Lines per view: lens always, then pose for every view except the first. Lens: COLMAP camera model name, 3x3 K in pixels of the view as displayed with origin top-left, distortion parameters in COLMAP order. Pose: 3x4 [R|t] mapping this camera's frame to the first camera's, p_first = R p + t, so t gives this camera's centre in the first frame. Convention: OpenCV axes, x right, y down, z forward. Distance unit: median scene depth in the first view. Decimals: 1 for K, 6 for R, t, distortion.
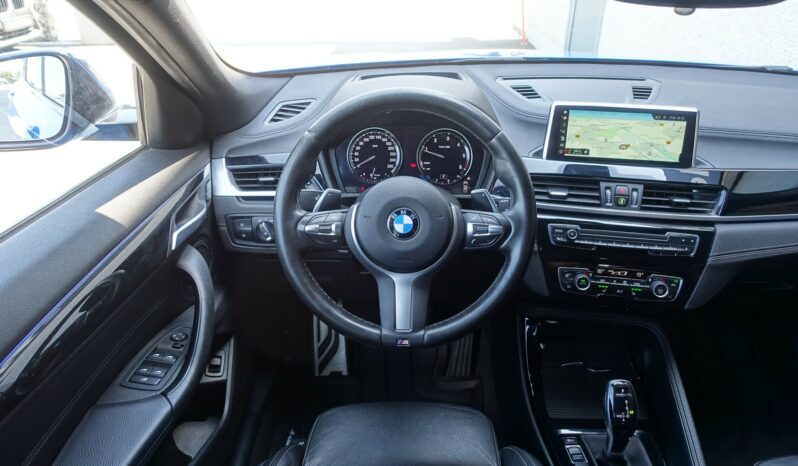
lens RADIAL K [[532.1, 0, 424.3], [0, 532.1, 238.6], [0, 0, 1]] dist [-0.001312, 0.007869]
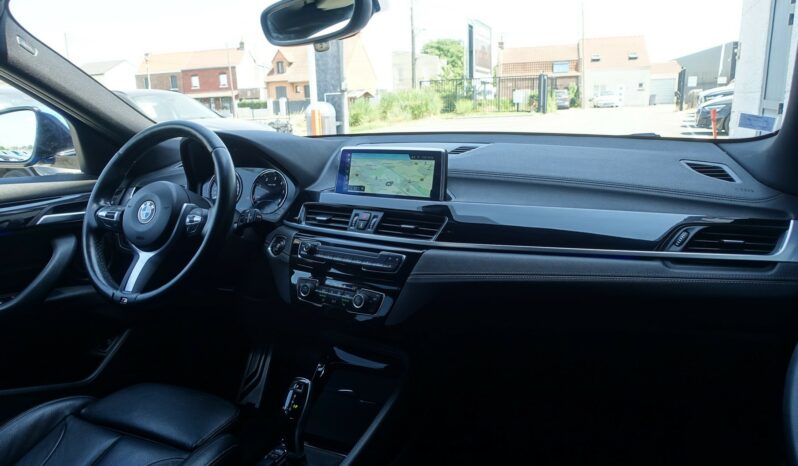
lens RADIAL K [[532.1, 0, 392.8], [0, 532.1, 236.8], [0, 0, 1]] dist [-0.001312, 0.007869]
pose [[0.912978, 0.061068, -0.403414, 0.898186], [-0.161750, 0.961893, -0.220453, 0.190460], [0.374578, 0.266521, 0.888064, 0.048958]]
